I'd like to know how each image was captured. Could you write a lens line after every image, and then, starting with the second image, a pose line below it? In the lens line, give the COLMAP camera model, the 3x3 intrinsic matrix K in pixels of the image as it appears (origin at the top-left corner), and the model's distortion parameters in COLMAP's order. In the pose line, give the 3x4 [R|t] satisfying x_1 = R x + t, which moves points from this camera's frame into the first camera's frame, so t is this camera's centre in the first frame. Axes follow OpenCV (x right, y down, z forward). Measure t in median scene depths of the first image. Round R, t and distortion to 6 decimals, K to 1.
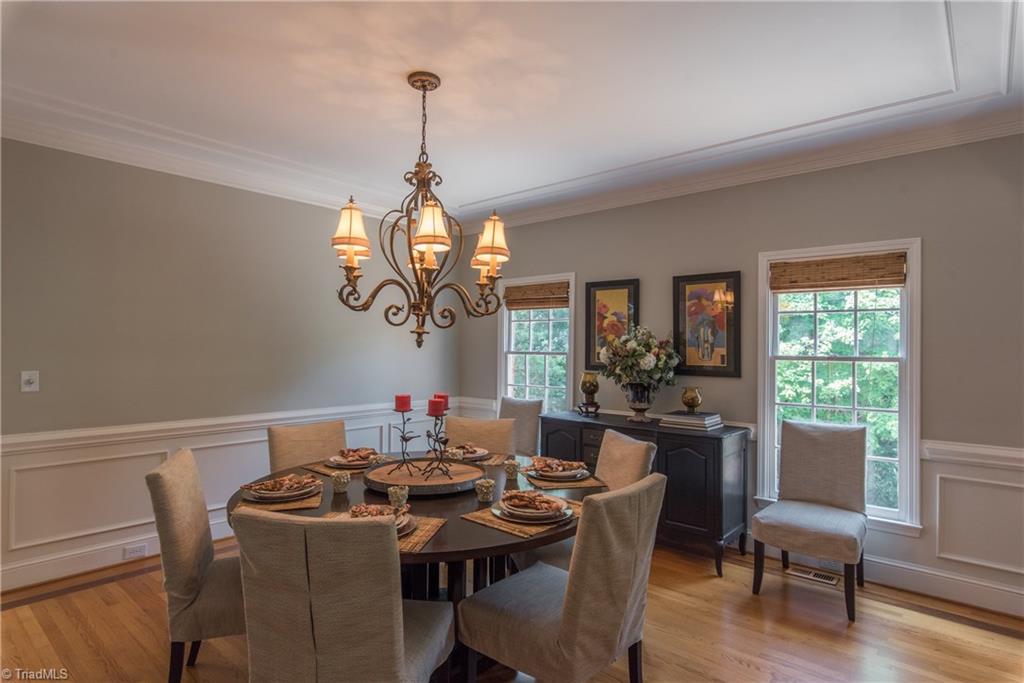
lens RADIAL K [[538.7, 0, 512.7], [0, 538.7, 342.6], [0, 0, 1]] dist [-0.014642, -0.000184]
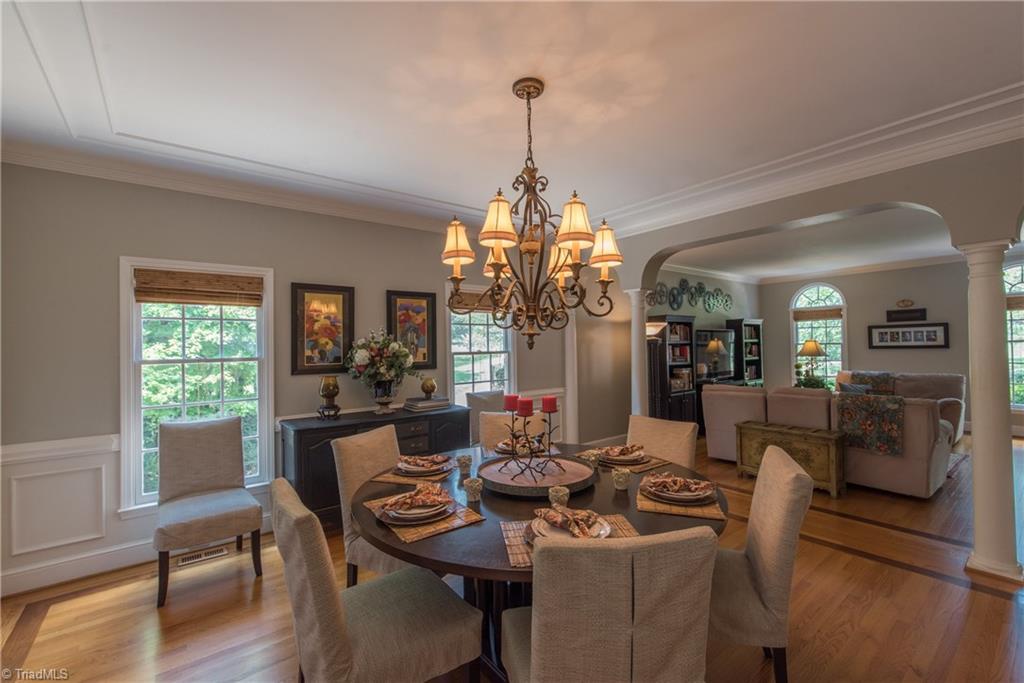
lens RADIAL K [[439.0, 0, 513.3], [0, 439.0, 339.9], [0, 0, 1]] dist [-0.007901, 0.000435]
pose [[0.171171, 0.001692, 0.985240, -0.585358], [0.016676, 0.999850, -0.004614, -0.001157], [-0.985100, 0.017220, 0.171117, 0.518226]]
